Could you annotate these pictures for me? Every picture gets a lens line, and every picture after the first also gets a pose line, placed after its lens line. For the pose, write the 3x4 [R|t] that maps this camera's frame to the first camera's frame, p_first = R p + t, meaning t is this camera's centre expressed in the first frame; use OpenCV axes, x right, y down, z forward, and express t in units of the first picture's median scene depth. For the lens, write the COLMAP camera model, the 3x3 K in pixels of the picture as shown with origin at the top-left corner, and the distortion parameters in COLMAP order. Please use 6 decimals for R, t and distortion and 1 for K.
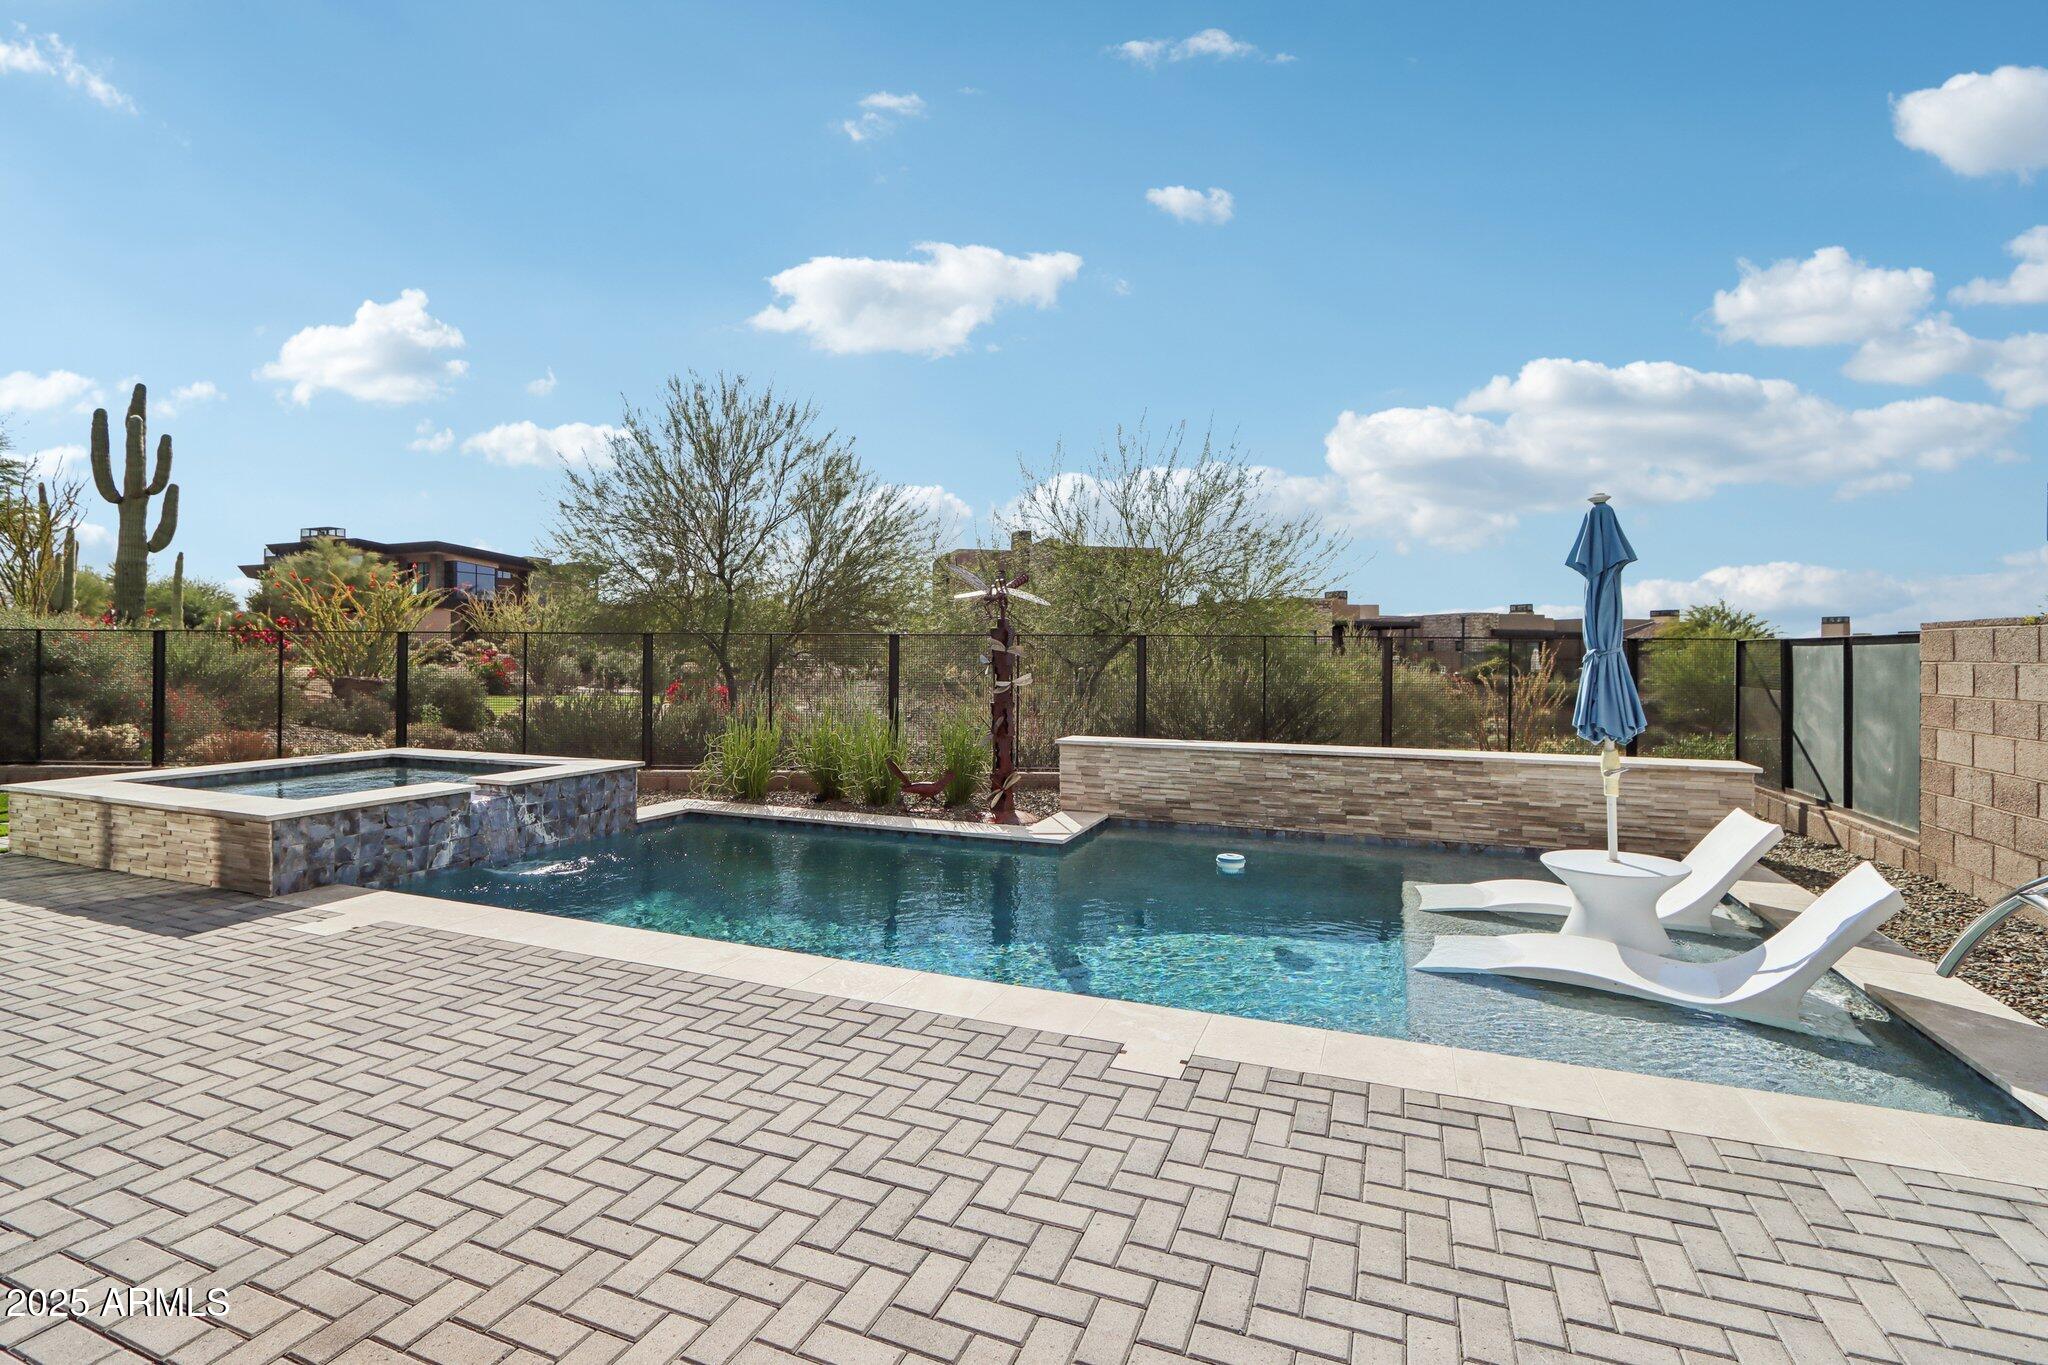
lens RADIAL K [[942.7, 0, 1022.1], [0, 942.7, 642.8], [0, 0, 1]] dist [0.000399, 0.000261]
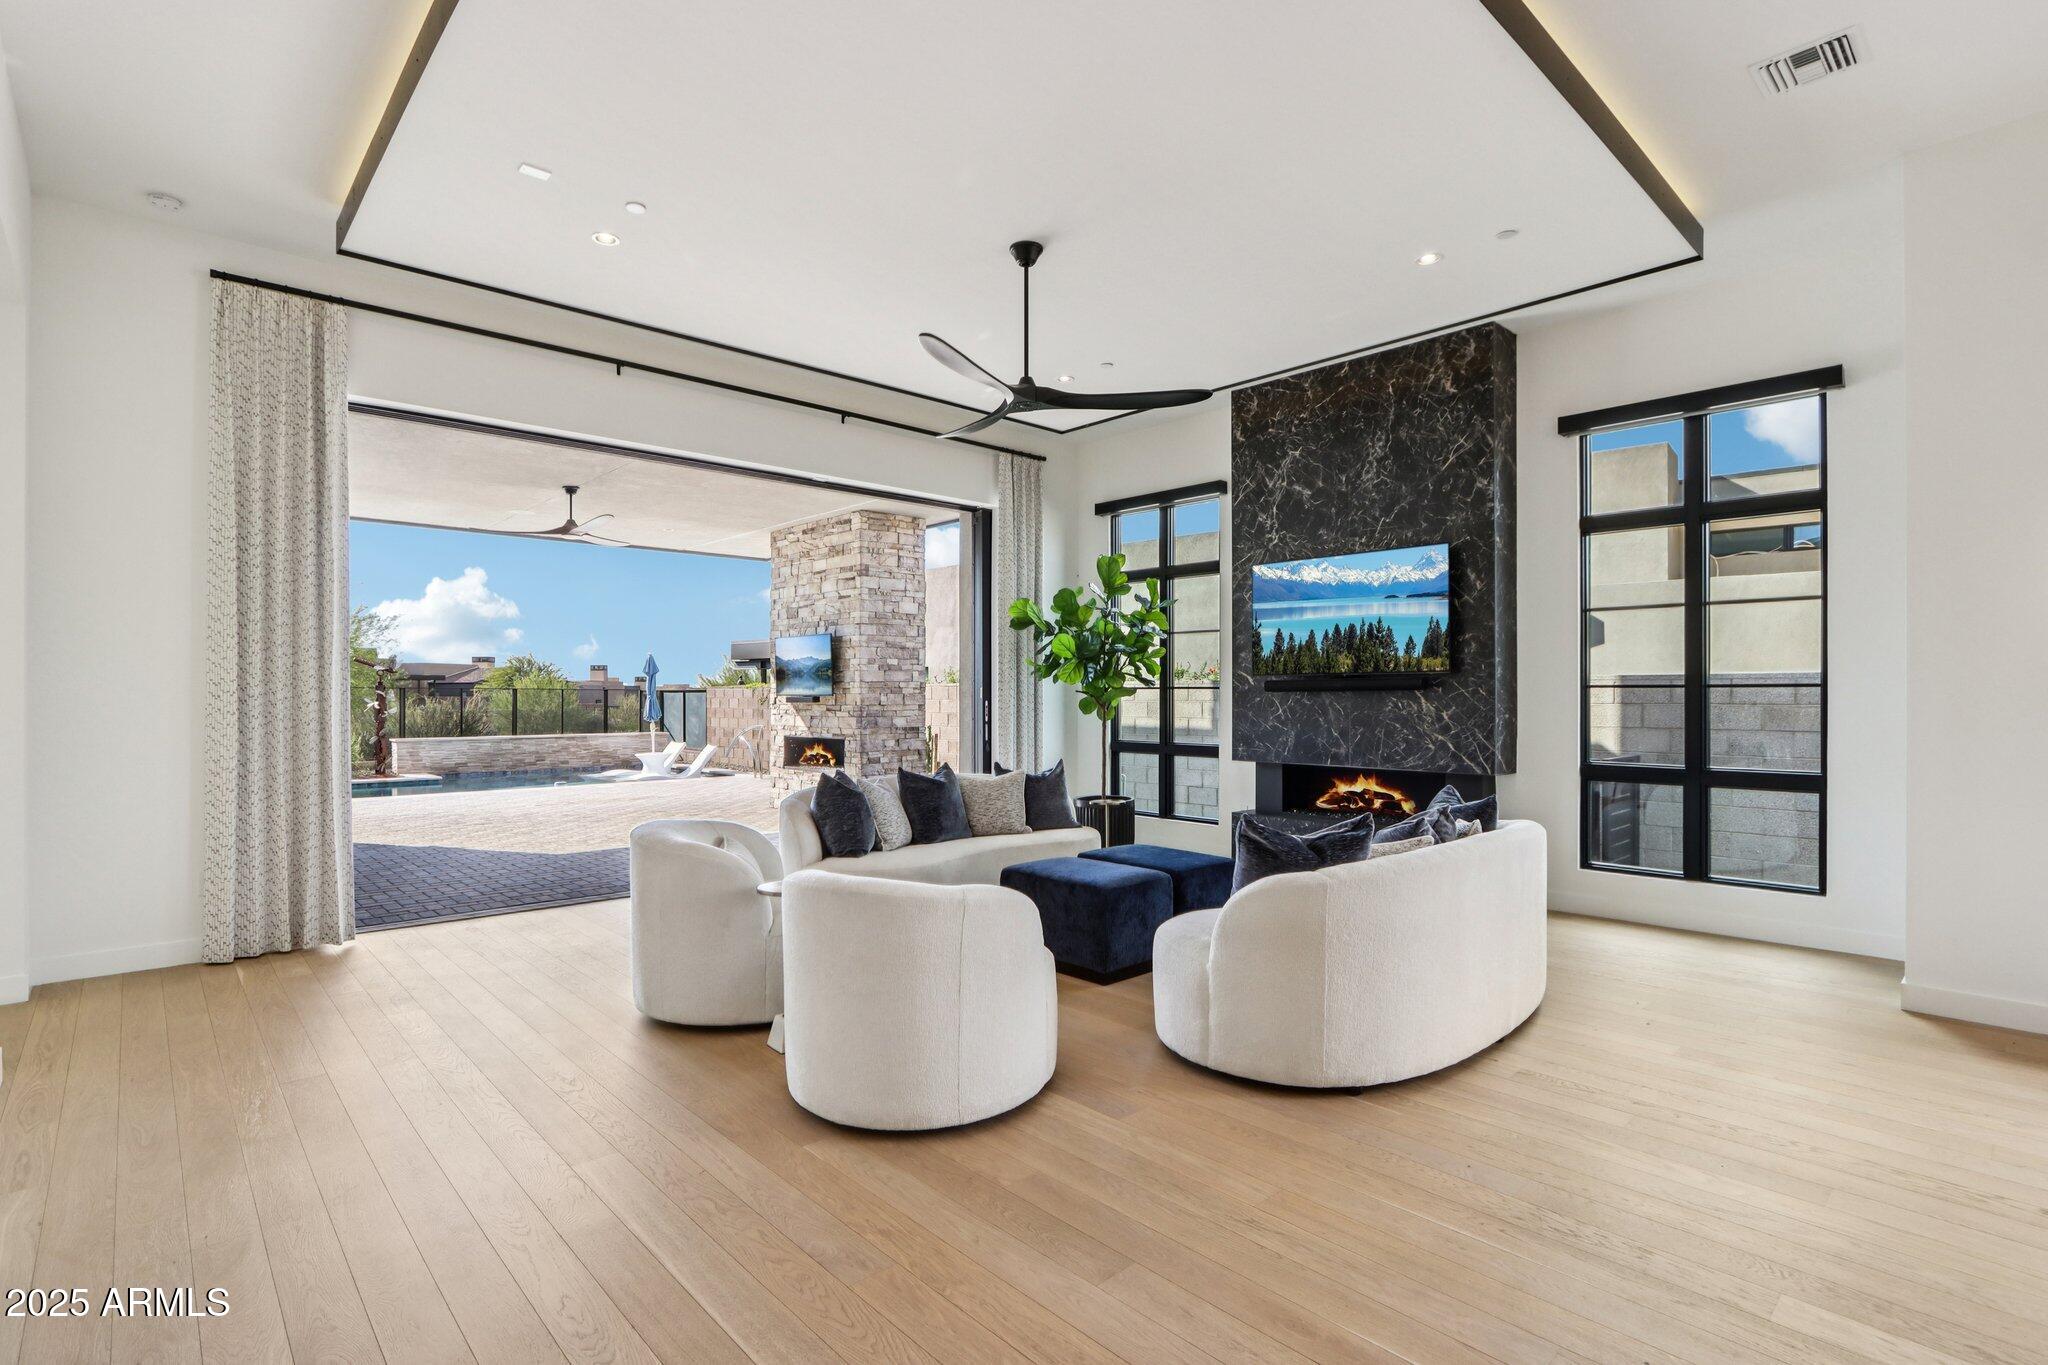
lens RADIAL K [[988.4, 0, 1024.0], [0, 988.4, 682.5], [0, 0, 1]] dist [-0.002786, -0.000345]
pose [[0.417192, 0.005560, 0.908801, -1.476850], [-0.006679, 0.999973, -0.003051, -0.025754], [-0.908794, -0.004796, 0.417218, -1.242409]]
